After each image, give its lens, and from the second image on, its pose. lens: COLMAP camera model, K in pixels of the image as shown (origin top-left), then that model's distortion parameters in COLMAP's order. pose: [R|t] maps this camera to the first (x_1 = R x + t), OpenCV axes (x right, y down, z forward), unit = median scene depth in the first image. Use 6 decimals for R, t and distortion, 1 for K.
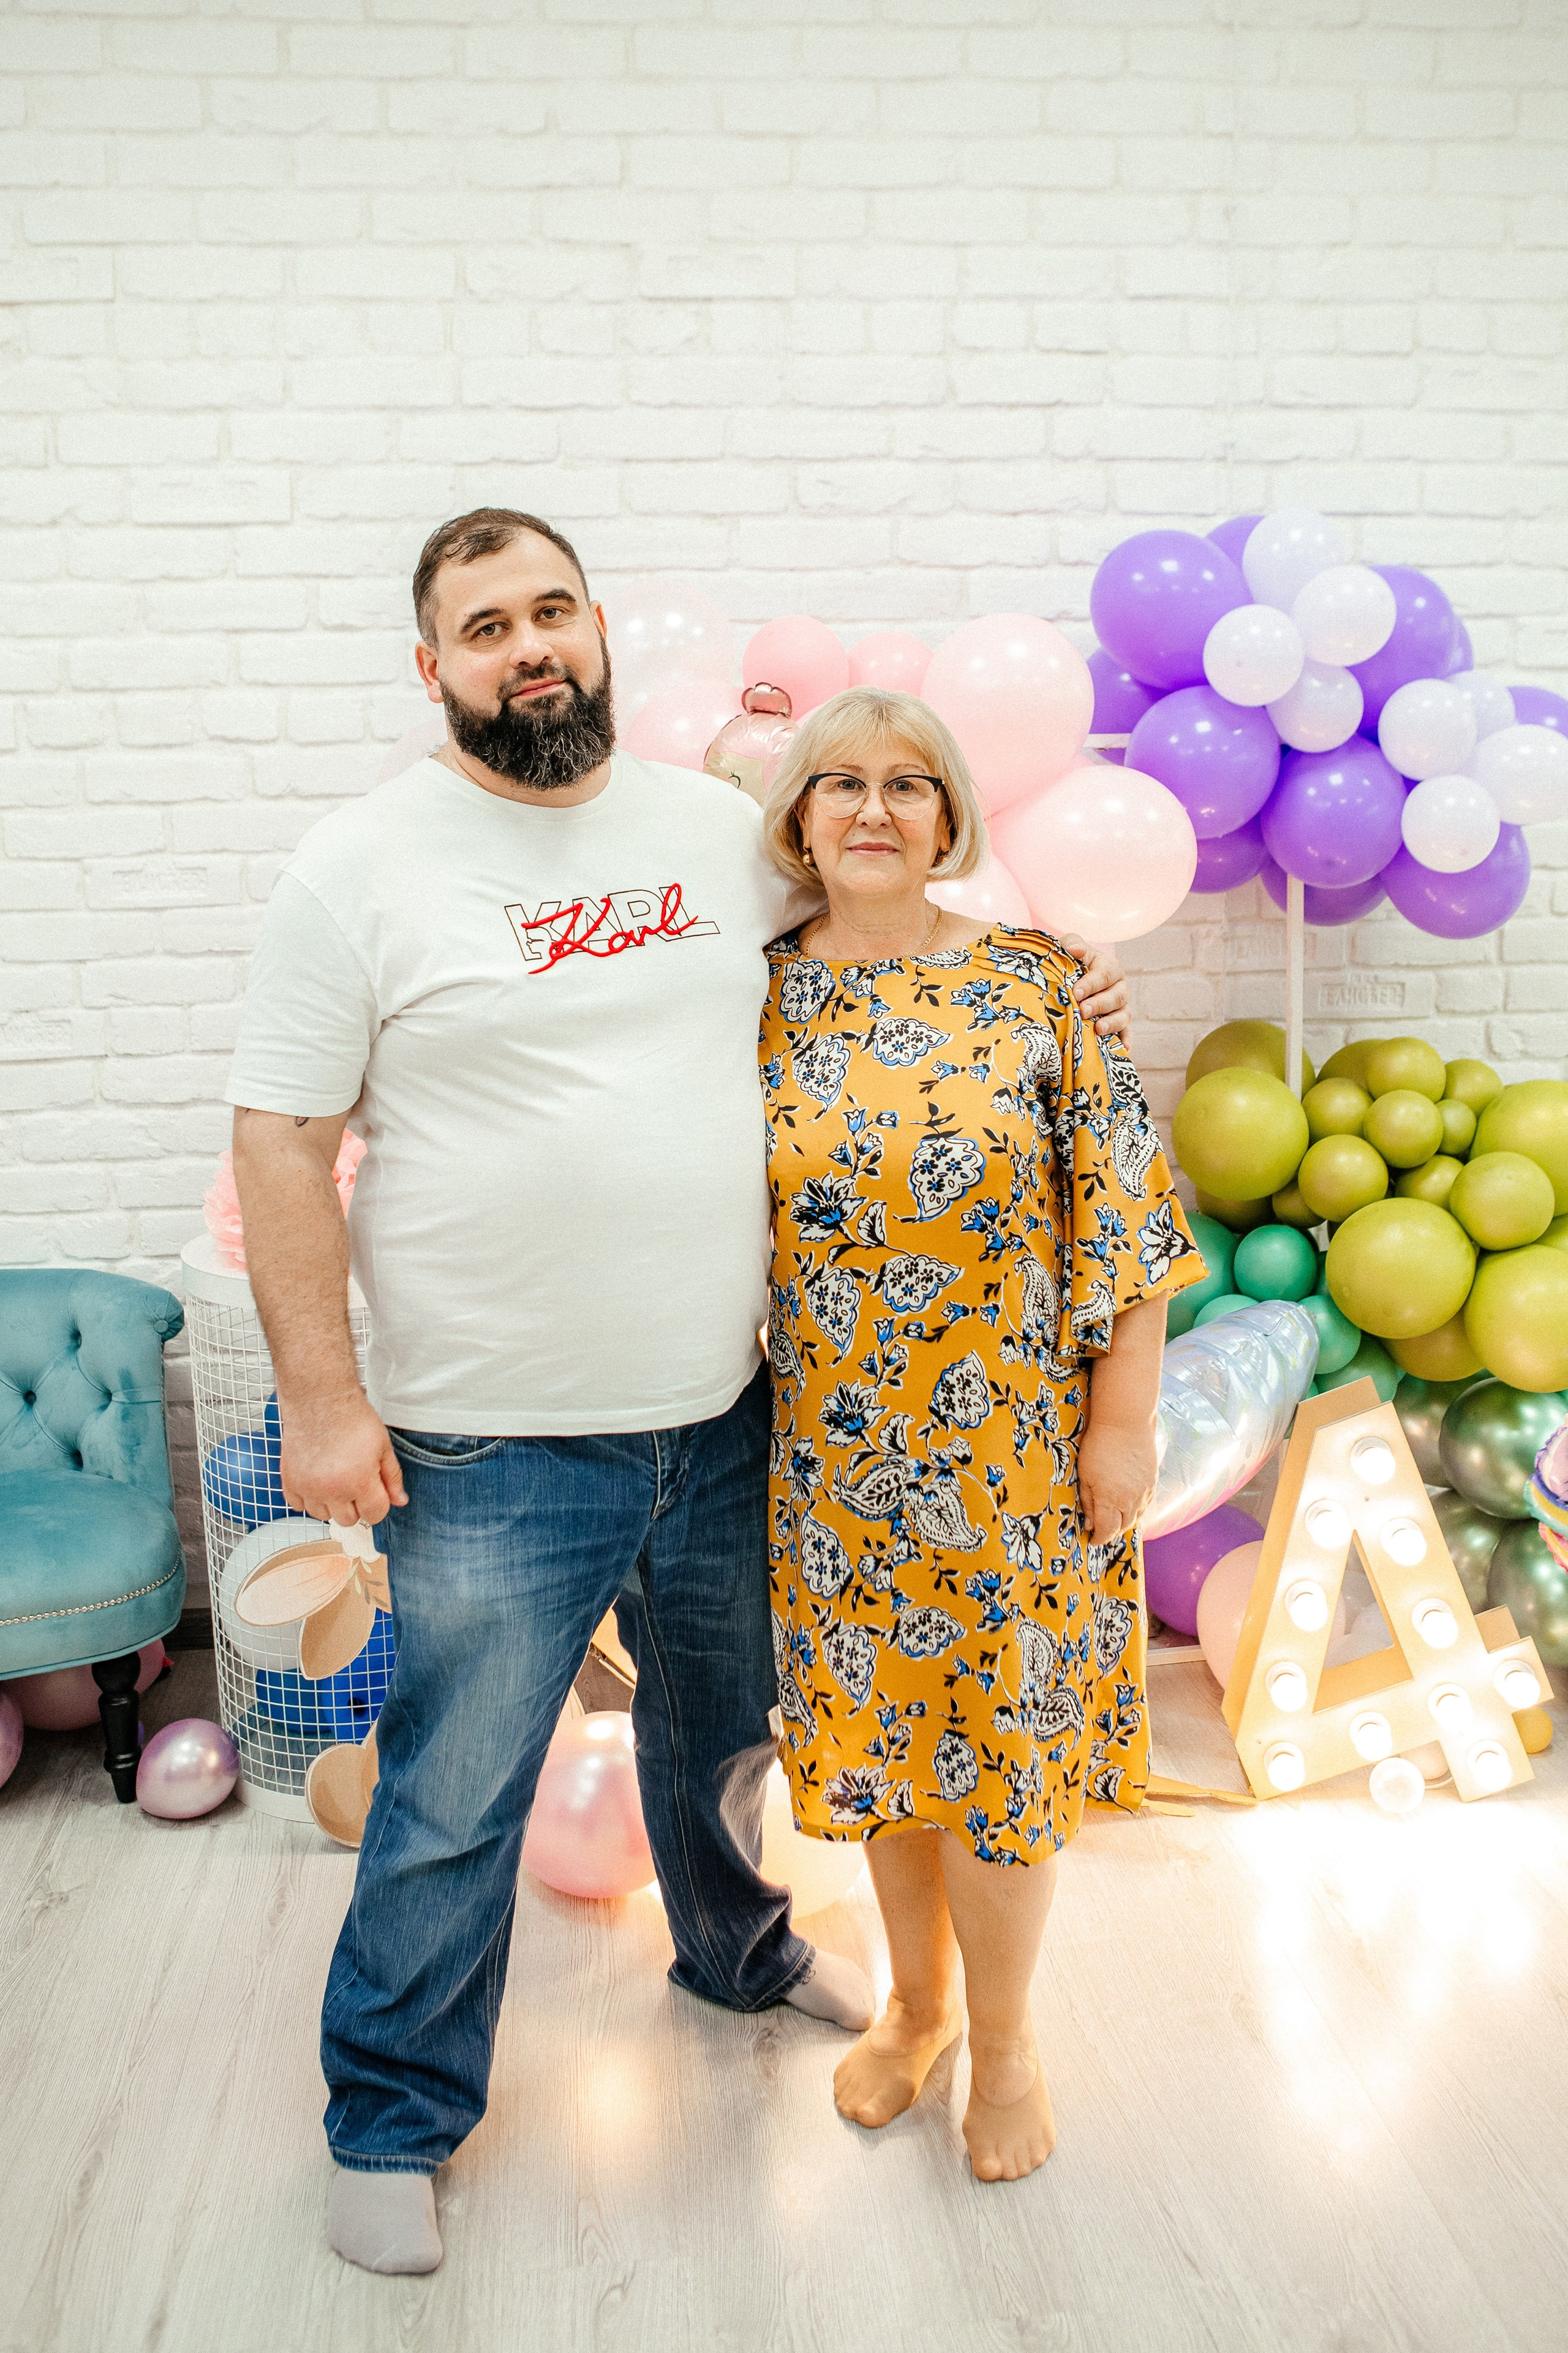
lens RADIAL K [[2241.3, 0, 754.8], [0, 2241.3, 1101.9], [0, 0, 1]] dist [-0.040364, 0.000000]
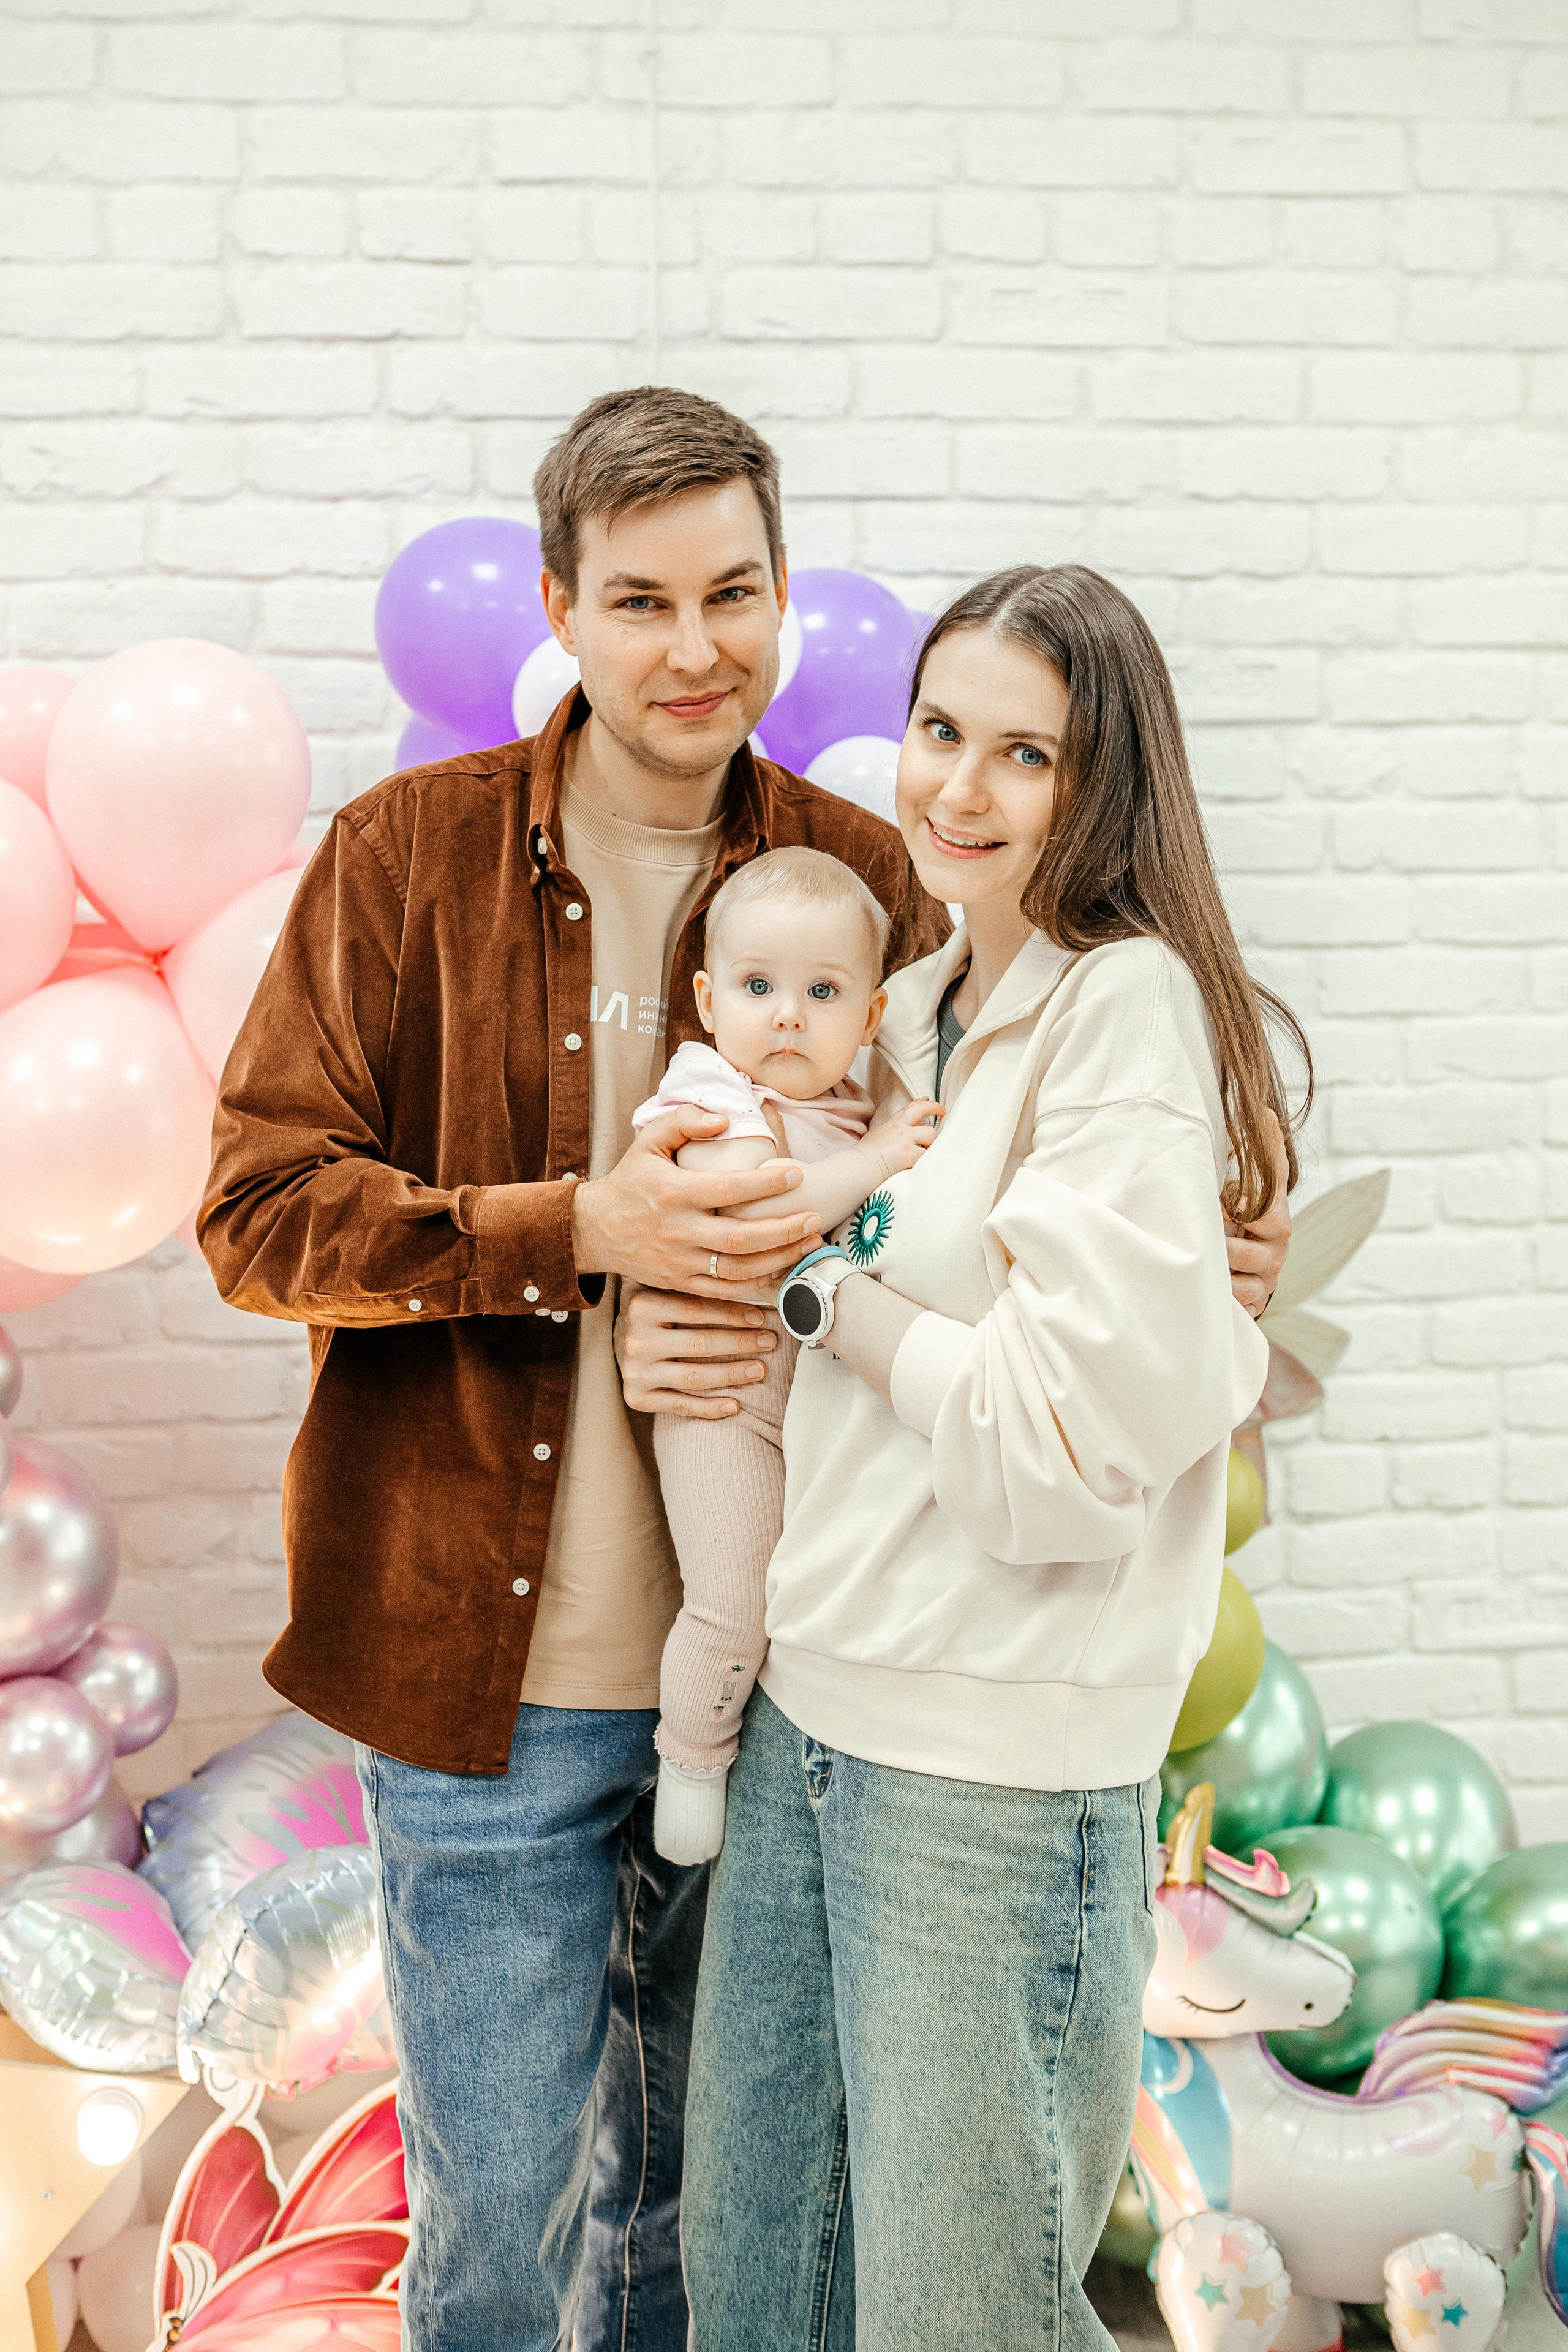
lens RADIAL K [[3228.5, 0, 788.8], [0, 3228.5, 1084.3], [0, 0, 1]] dist [0.023087, 0.000000]
pose [[0.999628, -0.002726, 0.027154, 0.228689], [0.005182, 0.995859, -0.090765, 0.001073], [-0.026794, 0.090872, 0.995502, 0.045583]]
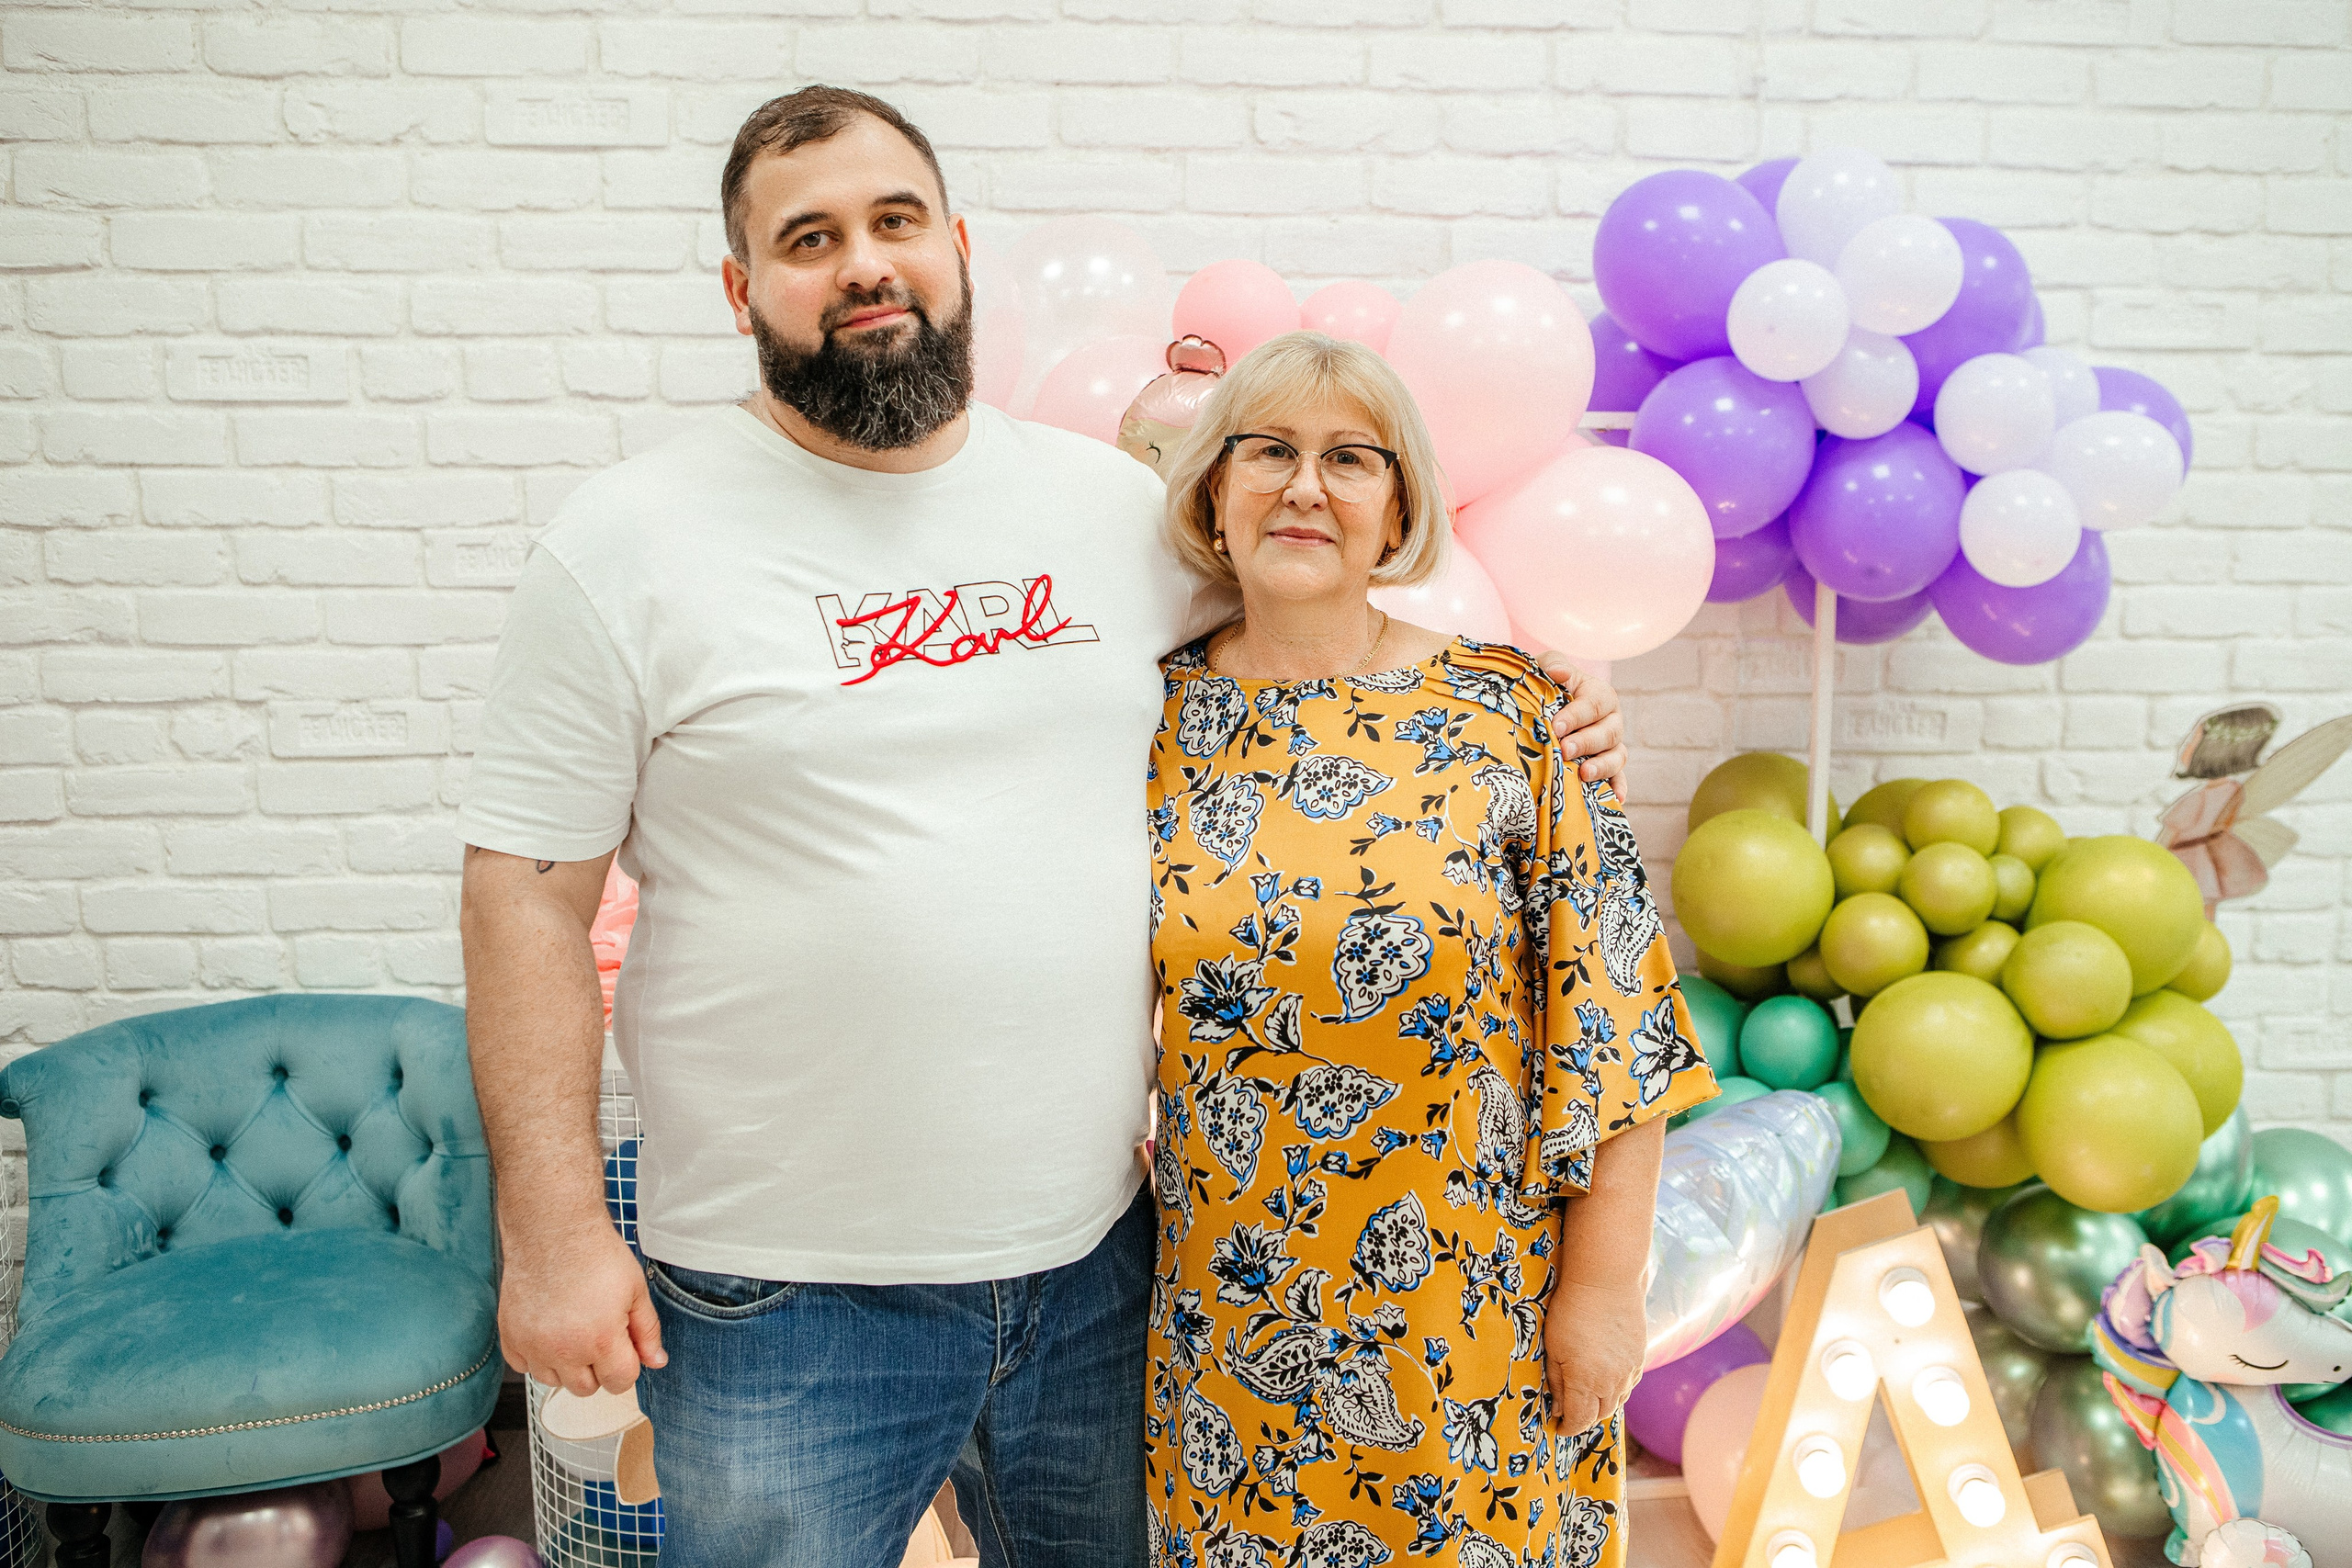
lens RADIAL K [[2151.0, 0, 1170.9], [0, 2151.0, 780.1], [0, 0, 1]] dist [-0.051960, 0.081461]
pose [[0.998792, 0.029962, -0.038945, 0.026657], [-0.030066, 0.999546, -0.002079, -0.017362], [0.038865, 0.003247, 0.999239, 0.173885]]
